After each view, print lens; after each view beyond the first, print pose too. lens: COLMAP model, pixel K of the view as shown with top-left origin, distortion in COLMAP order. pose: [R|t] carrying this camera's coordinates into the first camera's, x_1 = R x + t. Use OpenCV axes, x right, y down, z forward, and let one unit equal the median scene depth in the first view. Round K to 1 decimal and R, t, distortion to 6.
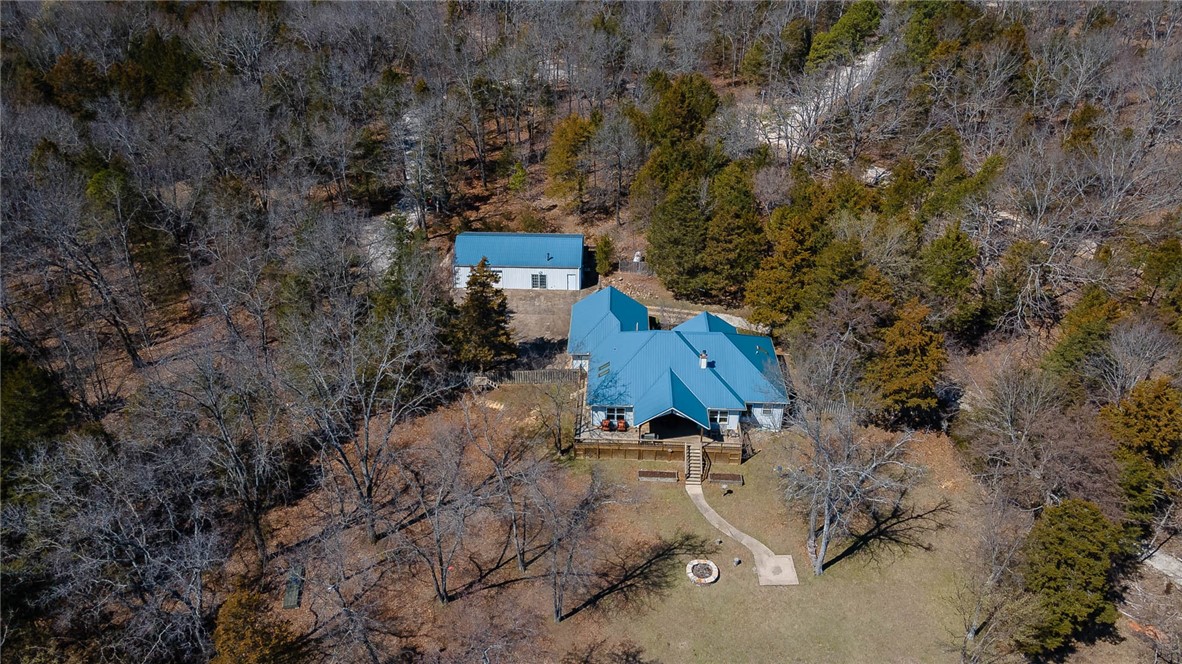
lens RADIAL K [[861.5, 0, 591.0], [0, 861.5, 332.0], [0, 0, 1]] dist [0.050202, -0.000593]
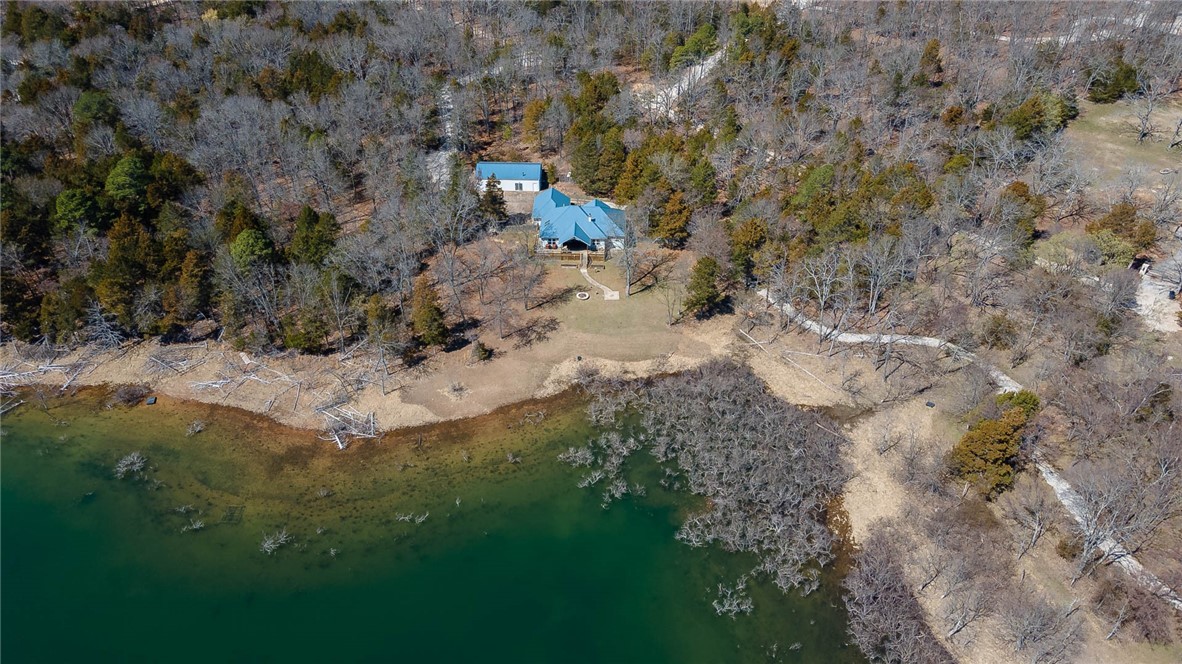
lens RADIAL K [[861.5, 0, 591.0], [0, 861.5, 332.0], [0, 0, 1]] dist [0.050202, -0.000593]
pose [[0.999889, -0.005618, 0.013771, 0.092183], [0.004510, 0.996848, 0.079213, 0.141736], [-0.014173, -0.079142, 0.996763, -1.218343]]
